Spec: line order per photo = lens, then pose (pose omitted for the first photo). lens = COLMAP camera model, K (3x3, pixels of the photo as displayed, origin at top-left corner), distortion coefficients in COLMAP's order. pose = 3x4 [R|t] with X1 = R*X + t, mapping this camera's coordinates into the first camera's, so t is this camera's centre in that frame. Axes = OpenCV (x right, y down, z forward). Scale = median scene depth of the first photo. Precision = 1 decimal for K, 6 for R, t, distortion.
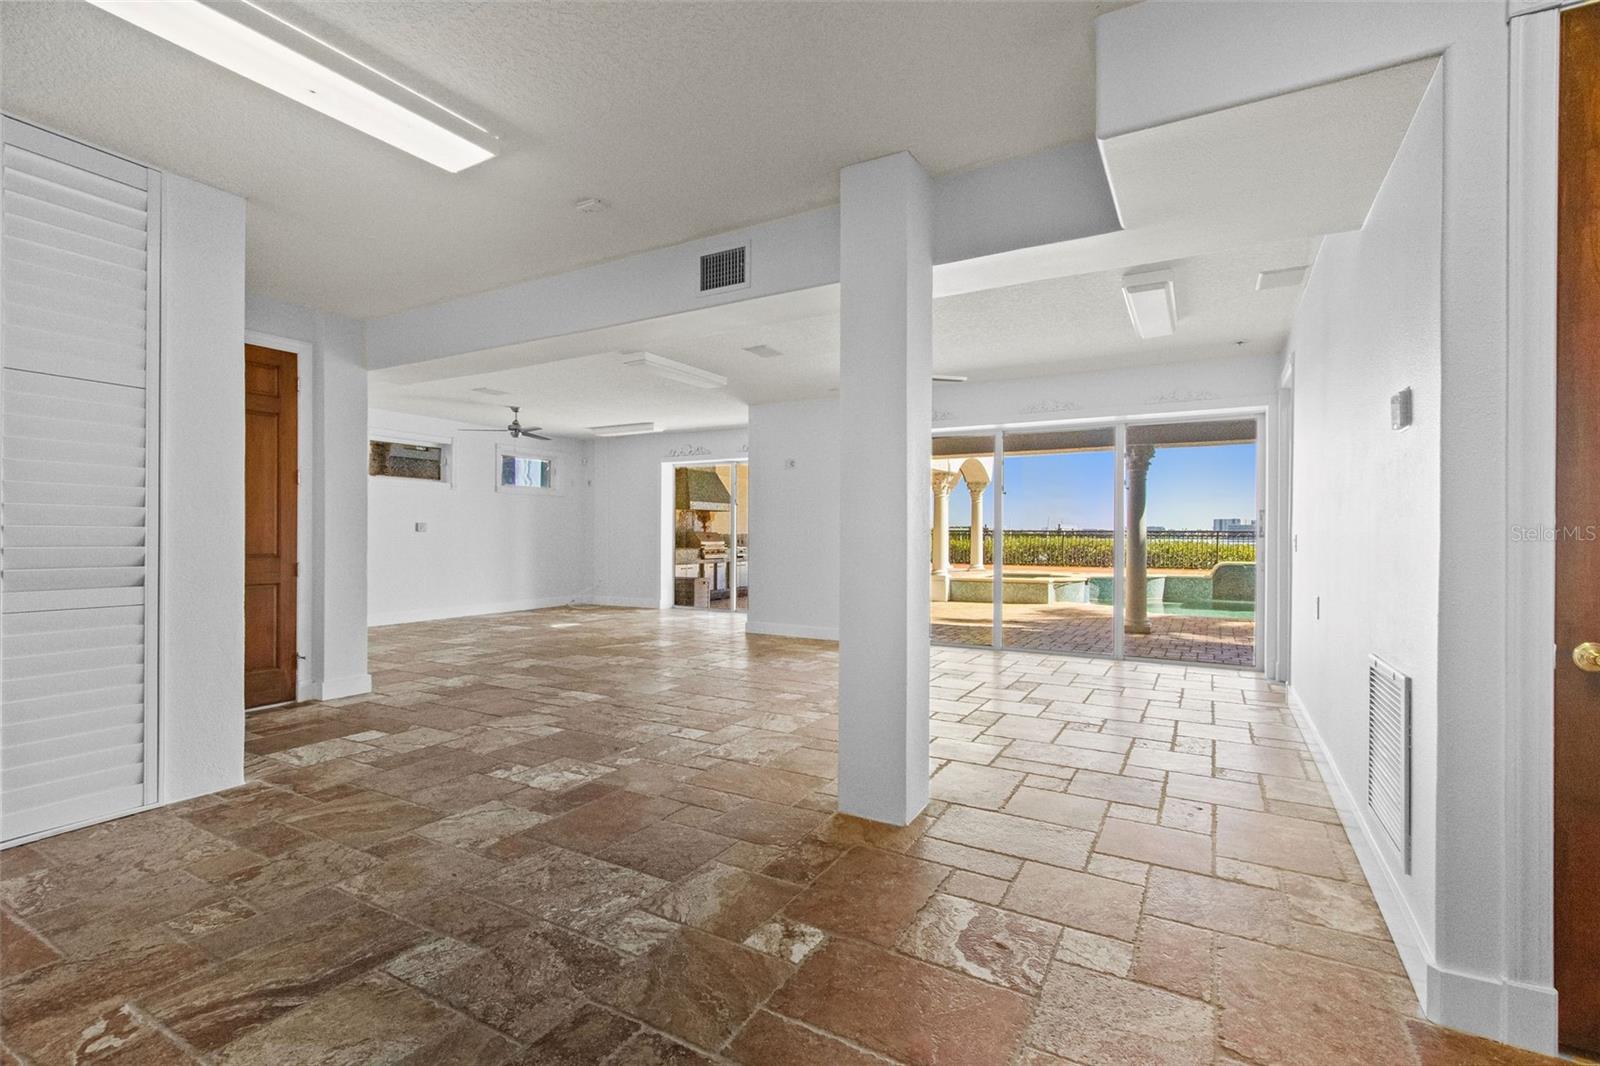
lens RADIAL K [[727.3, 0, 788.9], [0, 727.3, 534.4], [0, 0, 1]] dist [0.009934, 0.000159]
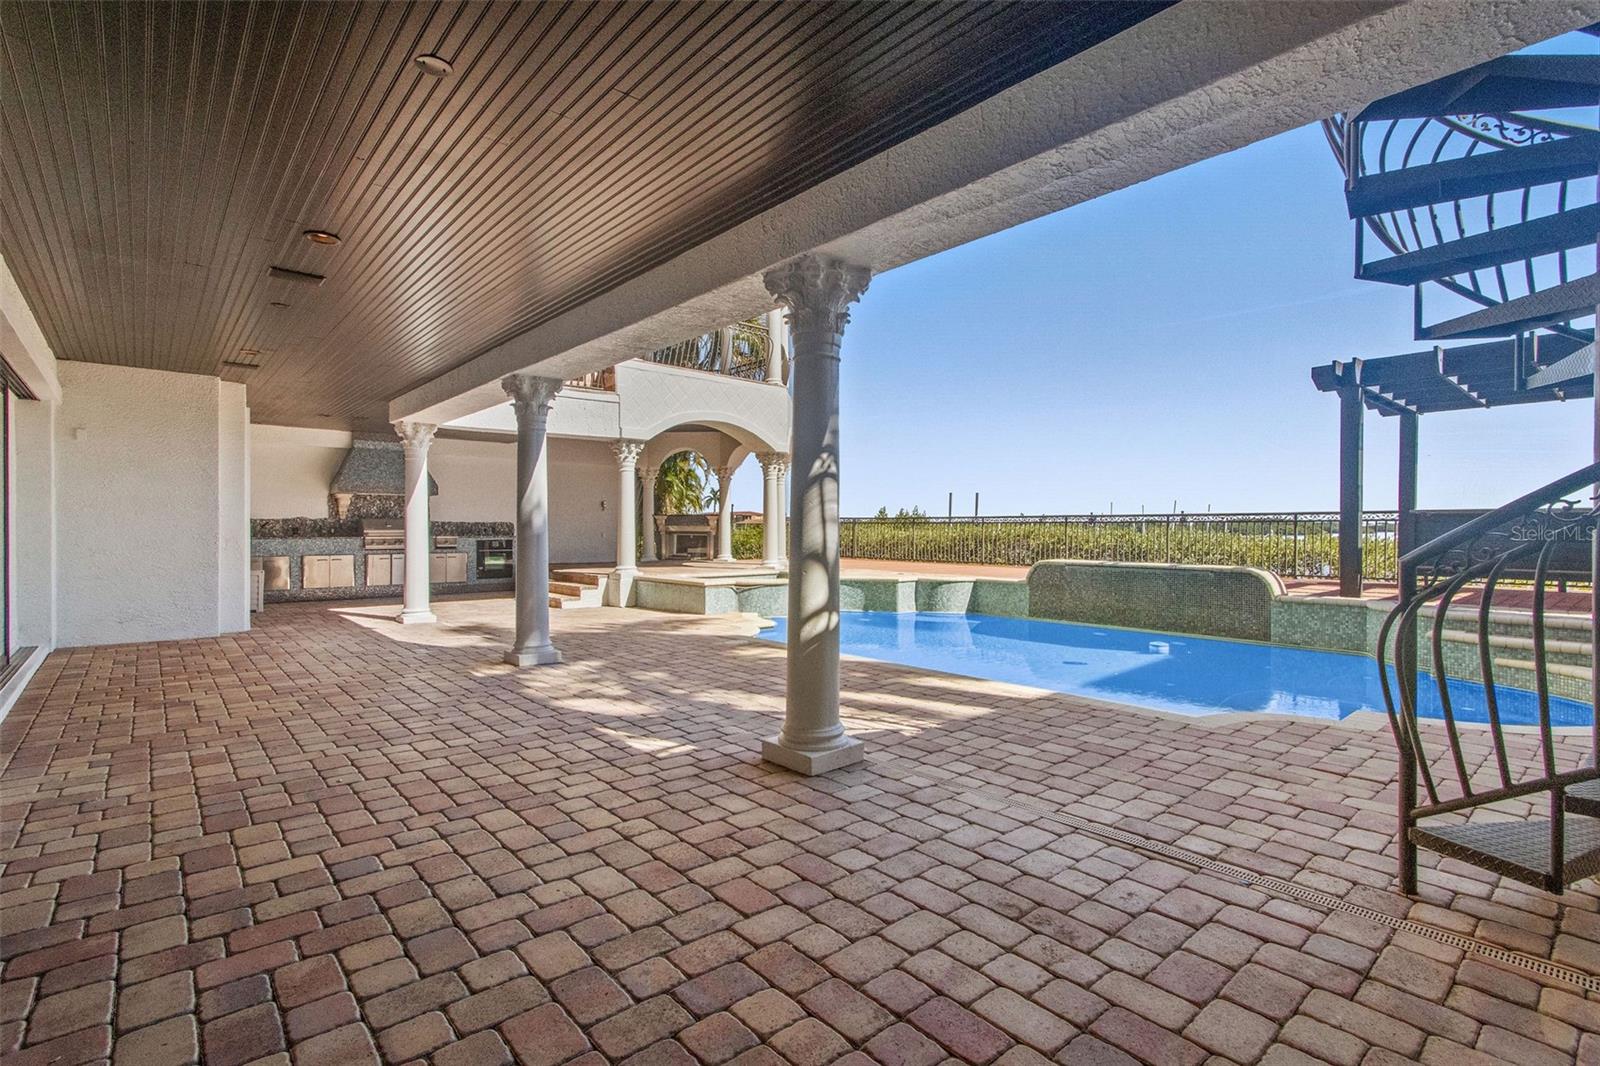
lens RADIAL K [[739.6, 0, 786.3], [0, 739.6, 537.2], [0, 0, 1]] dist [0.003142, 0.000805]
pose [[0.943242, 0.003717, -0.332085, 0.652082], [0.000472, 0.999921, 0.012533, 0.007396], [0.332105, -0.011979, 0.943166, 0.298203]]
